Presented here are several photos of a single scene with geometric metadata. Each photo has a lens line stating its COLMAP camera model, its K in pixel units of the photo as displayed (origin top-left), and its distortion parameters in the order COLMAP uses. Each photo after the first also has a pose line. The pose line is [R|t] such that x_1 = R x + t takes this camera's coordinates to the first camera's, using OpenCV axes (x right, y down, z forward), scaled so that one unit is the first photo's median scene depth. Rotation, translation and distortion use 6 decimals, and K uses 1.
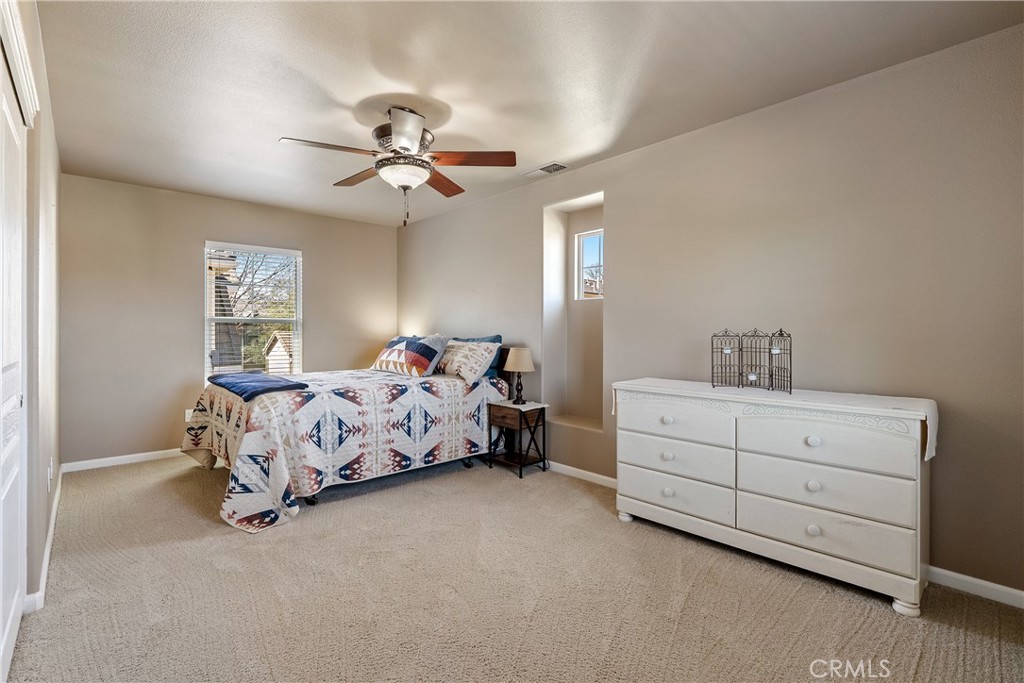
lens RADIAL K [[470.7, 0, 503.7], [0, 470.7, 337.7], [0, 0, 1]] dist [-0.007269, -0.000222]
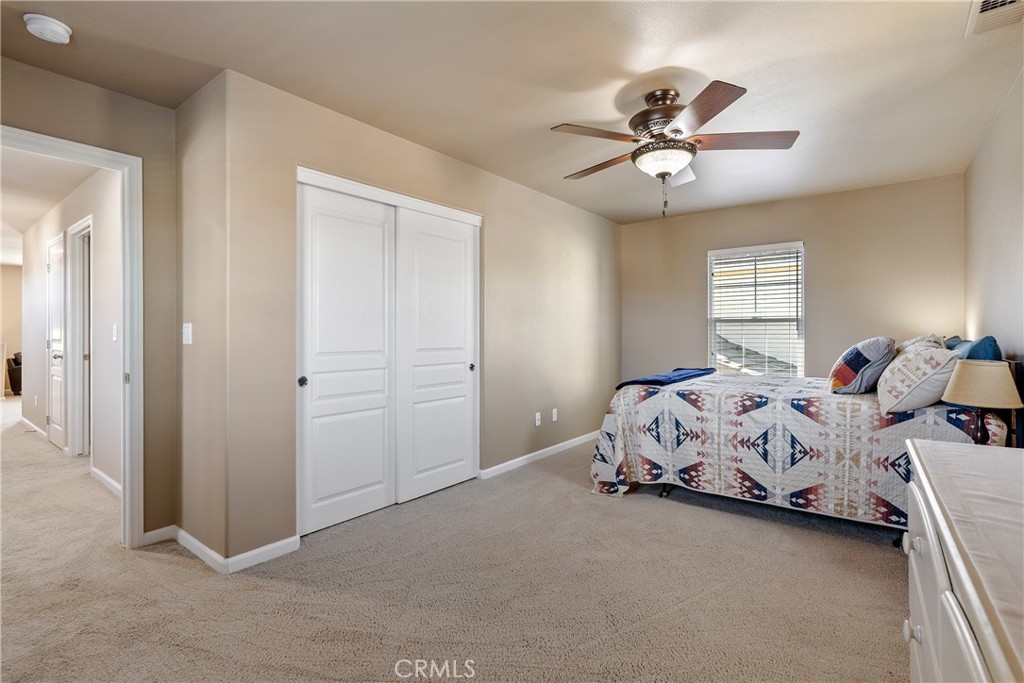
lens RADIAL K [[470.7, 0, 503.4], [0, 470.7, 336.8], [0, 0, 1]] dist [-0.007269, -0.000222]
pose [[0.183427, 0.006858, -0.983009, 0.521978], [-0.009436, 0.999942, 0.005215, -0.003357], [0.982988, 0.008319, 0.183481, 0.427502]]
